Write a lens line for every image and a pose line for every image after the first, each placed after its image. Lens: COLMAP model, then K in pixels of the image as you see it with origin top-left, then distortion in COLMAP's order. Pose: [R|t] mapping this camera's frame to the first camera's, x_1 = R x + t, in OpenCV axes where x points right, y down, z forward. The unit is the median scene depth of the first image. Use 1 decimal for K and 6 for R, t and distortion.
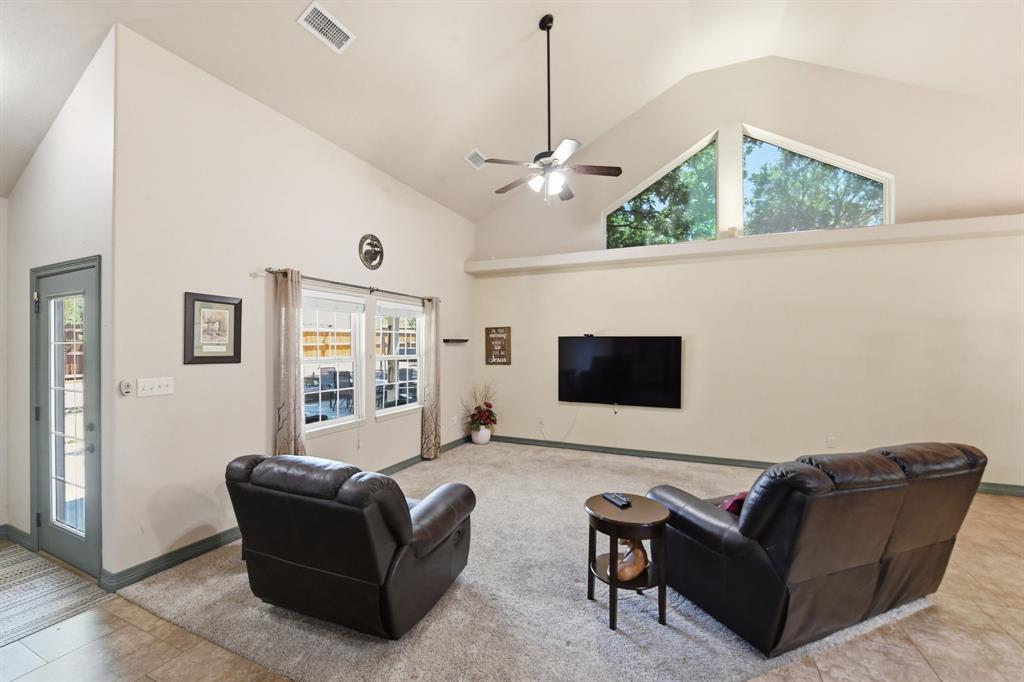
lens RADIAL K [[424.1, 0, 501.5], [0, 424.1, 345.7], [0, 0, 1]] dist [-0.007620, -0.003896]
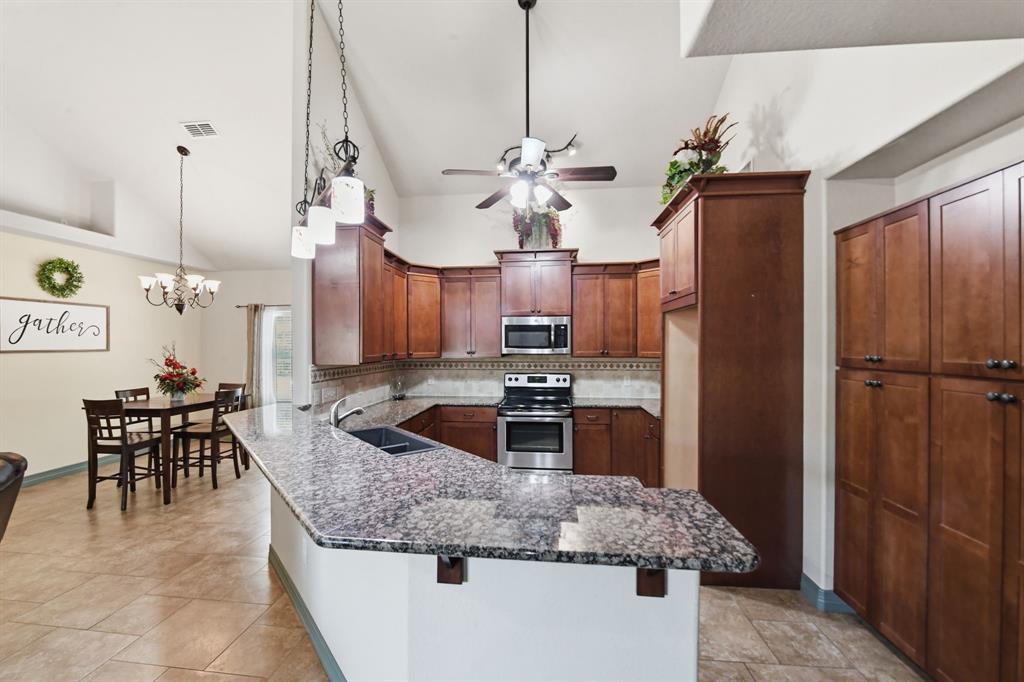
lens RADIAL K [[424.1, 0, 500.1], [0, 424.1, 343.2], [0, 0, 1]] dist [-0.007620, -0.003896]
pose [[-0.301283, -0.001386, 0.953534, -0.028952], [-0.003533, 0.999994, 0.000338, -0.000620], [-0.953528, -0.003267, -0.301286, 0.113067]]
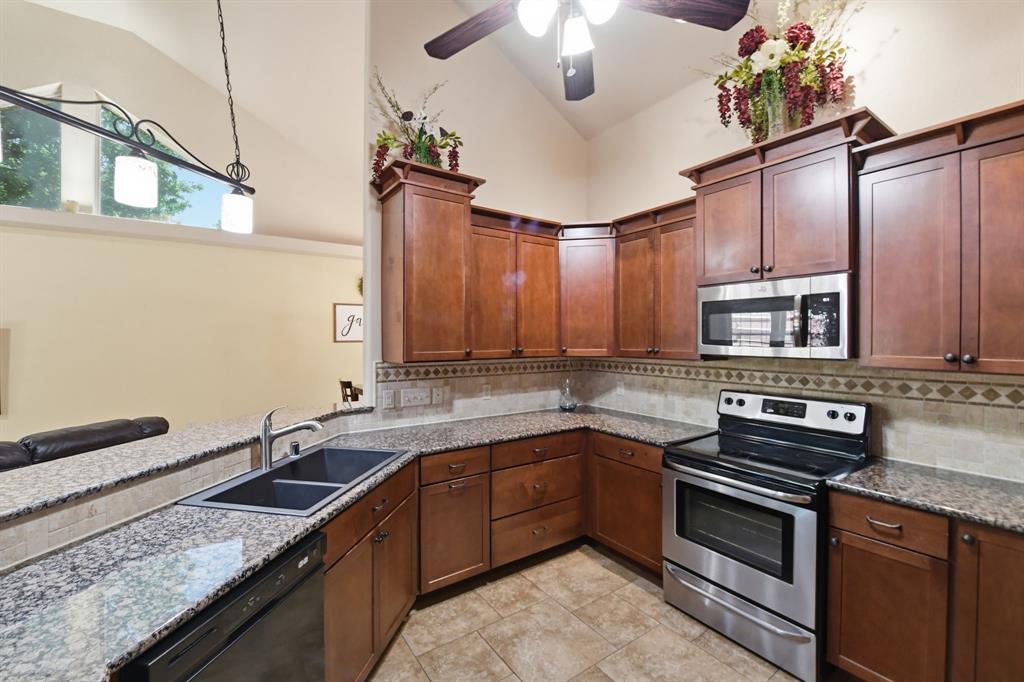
lens RADIAL K [[424.1, 0, 502.4], [0, 424.1, 337.9], [0, 0, 1]] dist [-0.007620, -0.003896]
pose [[0.525403, -0.006047, 0.850832, 0.272435], [-0.001423, 0.999967, 0.007986, -0.000472], [-0.850852, -0.005407, 0.525377, -0.216430]]
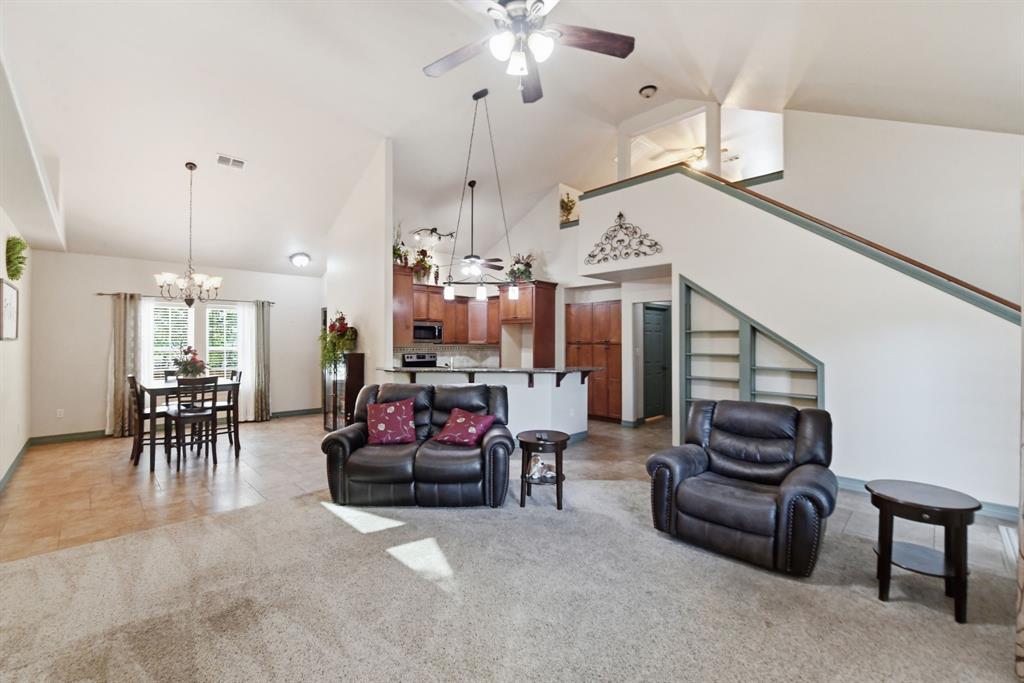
lens RADIAL K [[424.1, 0, 497.4], [0, 424.1, 339.9], [0, 0, 1]] dist [-0.007620, -0.003896]
pose [[-0.925713, -0.004263, 0.378204, -0.059368], [-0.007209, 0.999954, -0.006374, 0.020279], [-0.378159, -0.008627, -0.925701, 1.134306]]
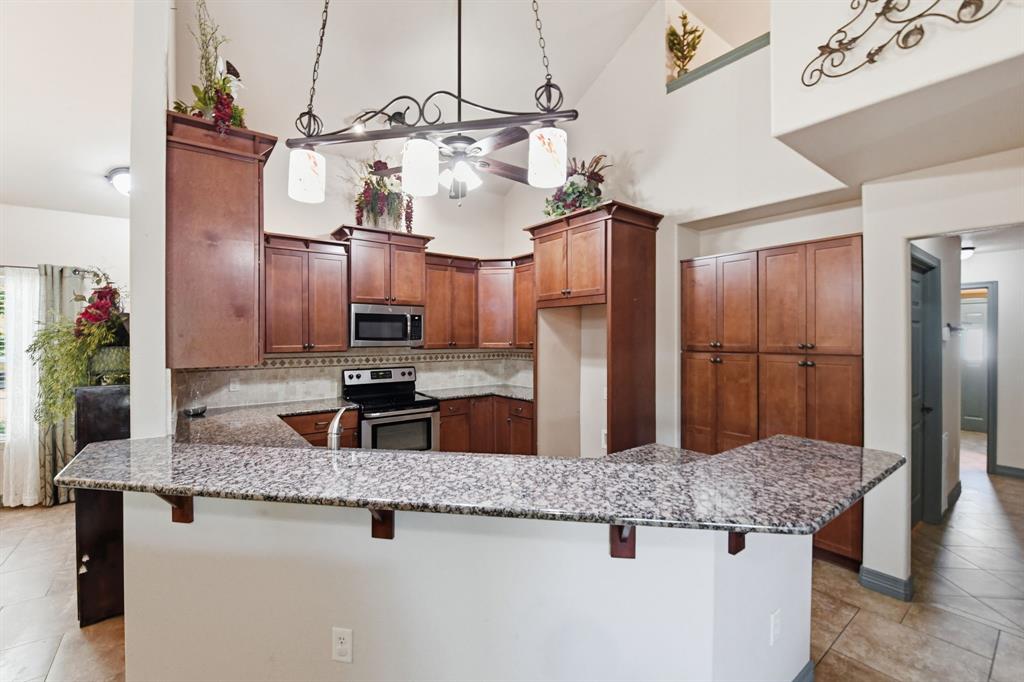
lens RADIAL K [[424.1, 0, 503.7], [0, 424.1, 336.2], [0, 0, 1]] dist [-0.007620, -0.003896]
pose [[-0.872995, -0.003573, 0.487716, 0.205828], [-0.005455, 0.999982, -0.002439, 0.003243], [-0.487699, -0.004789, -0.872999, 0.363204]]
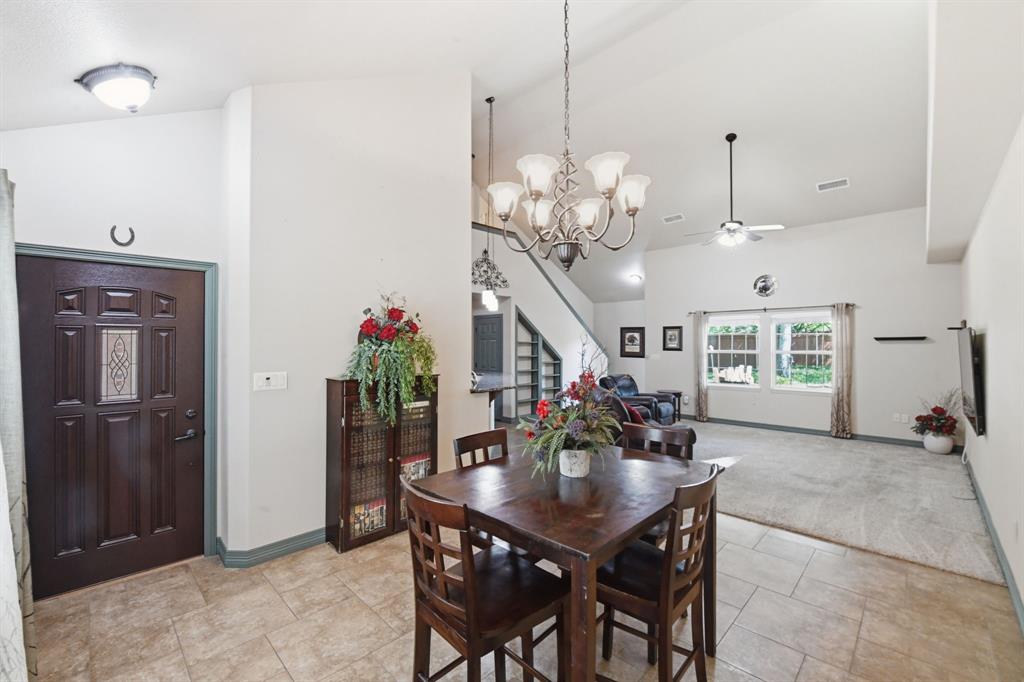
lens RADIAL K [[424.1, 0, 499.8], [0, 424.1, 339.0], [0, 0, 1]] dist [-0.007620, -0.003896]
pose [[-0.362005, -0.014500, -0.932063, 1.367521], [0.003680, 0.999849, -0.016984, 0.004908], [0.932169, -0.009579, -0.361897, 0.554916]]
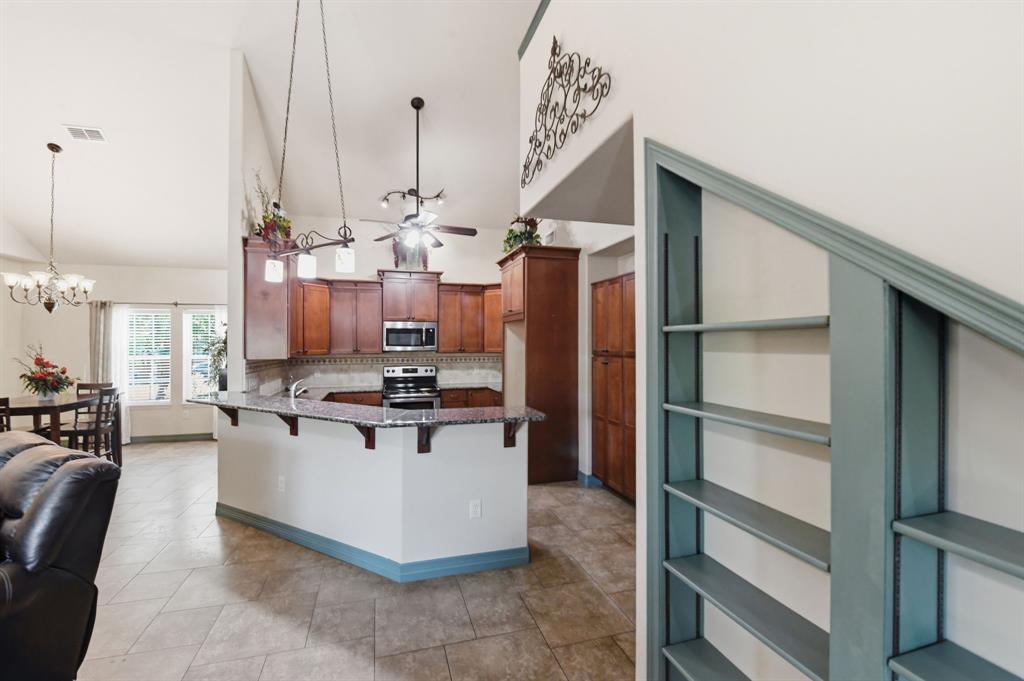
lens RADIAL K [[424.1, 0, 498.4], [0, 424.1, 340.6], [0, 0, 1]] dist [-0.007620, -0.003896]
pose [[-0.641093, 0.002124, 0.767460, -0.240522], [-0.003972, 0.999974, -0.006085, 0.000275], [-0.767453, -0.006949, -0.641067, 0.325605]]
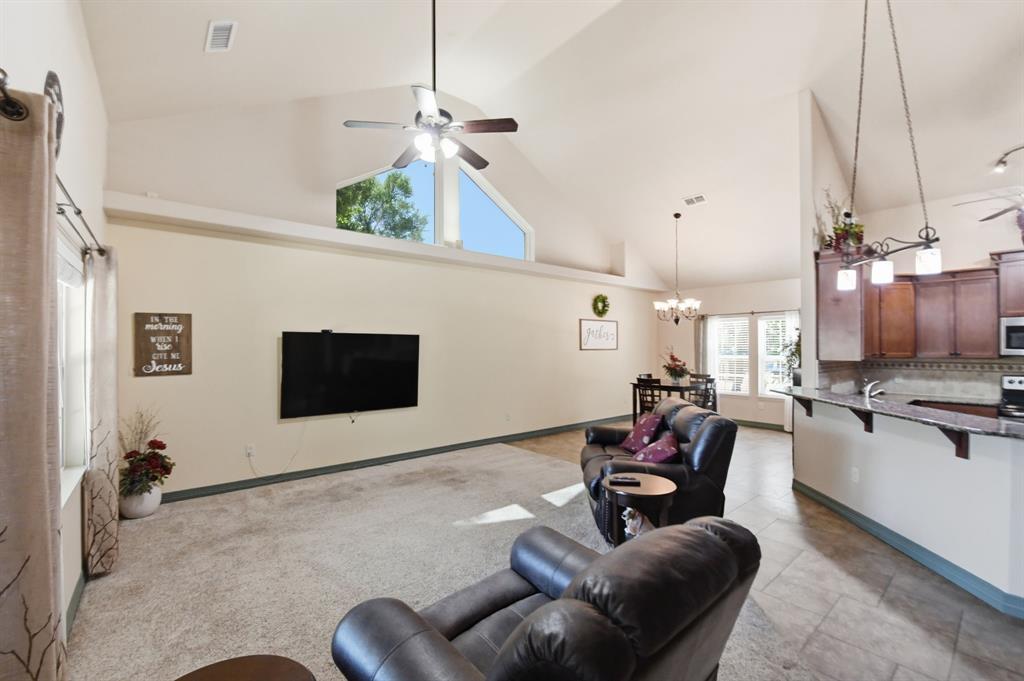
lens RADIAL K [[424.1, 0, 505.5], [0, 424.1, 344.1], [0, 0, 1]] dist [-0.007620, -0.003896]
pose [[0.449080, -0.000909, 0.893491, -0.408254], [-0.000640, 0.999999, 0.001339, -0.001504], [-0.893491, -0.001173, 0.449079, 0.367397]]
